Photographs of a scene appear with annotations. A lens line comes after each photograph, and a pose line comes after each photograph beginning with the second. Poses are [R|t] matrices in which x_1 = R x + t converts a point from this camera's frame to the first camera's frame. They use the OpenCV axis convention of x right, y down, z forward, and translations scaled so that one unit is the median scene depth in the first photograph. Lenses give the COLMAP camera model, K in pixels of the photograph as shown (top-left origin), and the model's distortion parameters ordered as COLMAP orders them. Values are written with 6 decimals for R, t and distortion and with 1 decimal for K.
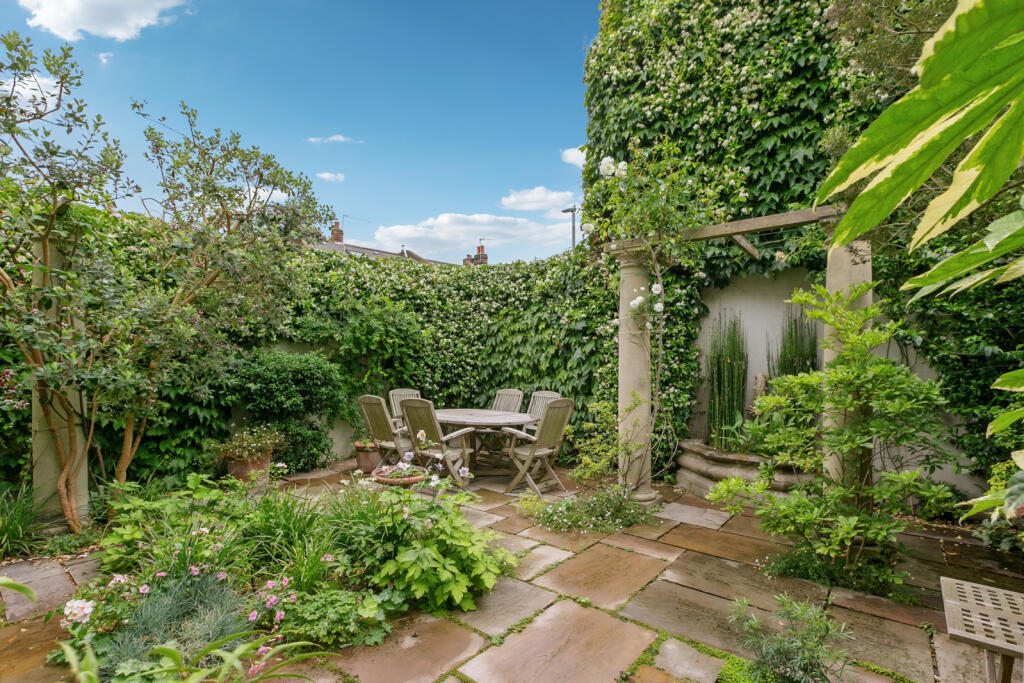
lens RADIAL K [[455.3, 0, 472.7], [0, 455.3, 358.2], [0, 0, 1]] dist [0.000979, -0.001805]
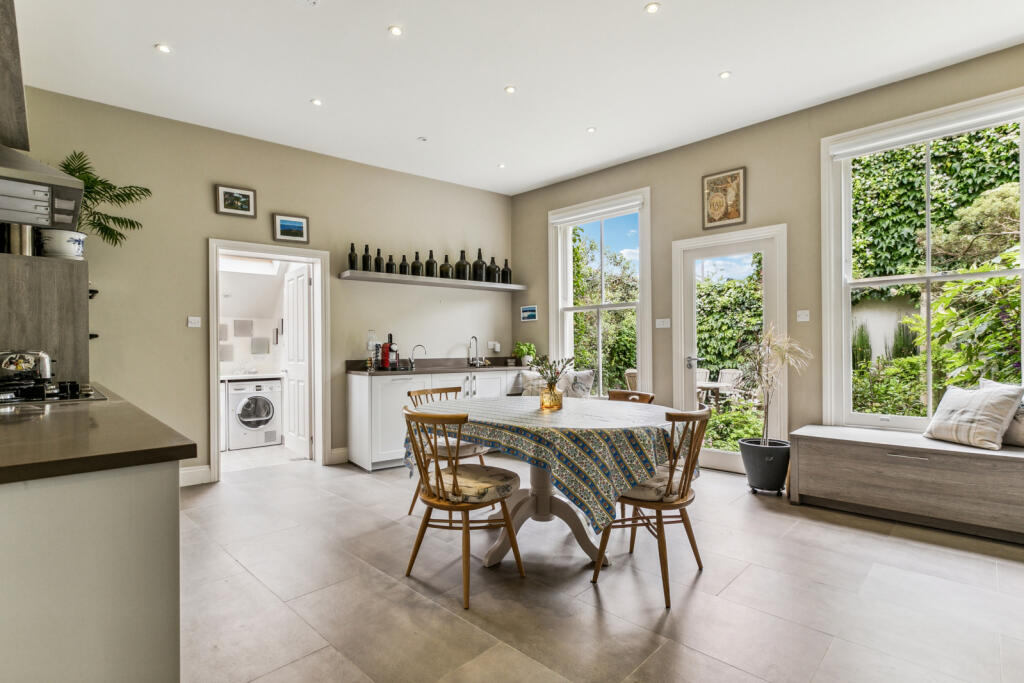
lens RADIAL K [[455.3, 0, 491.4], [0, 455.3, 342.9], [0, 0, 1]] dist [0.000979, -0.001805]
pose [[0.993958, -0.014772, -0.108763, -0.650746], [0.014756, 0.999891, -0.000949, -0.039044], [0.108765, -0.000661, 0.994067, -0.879574]]
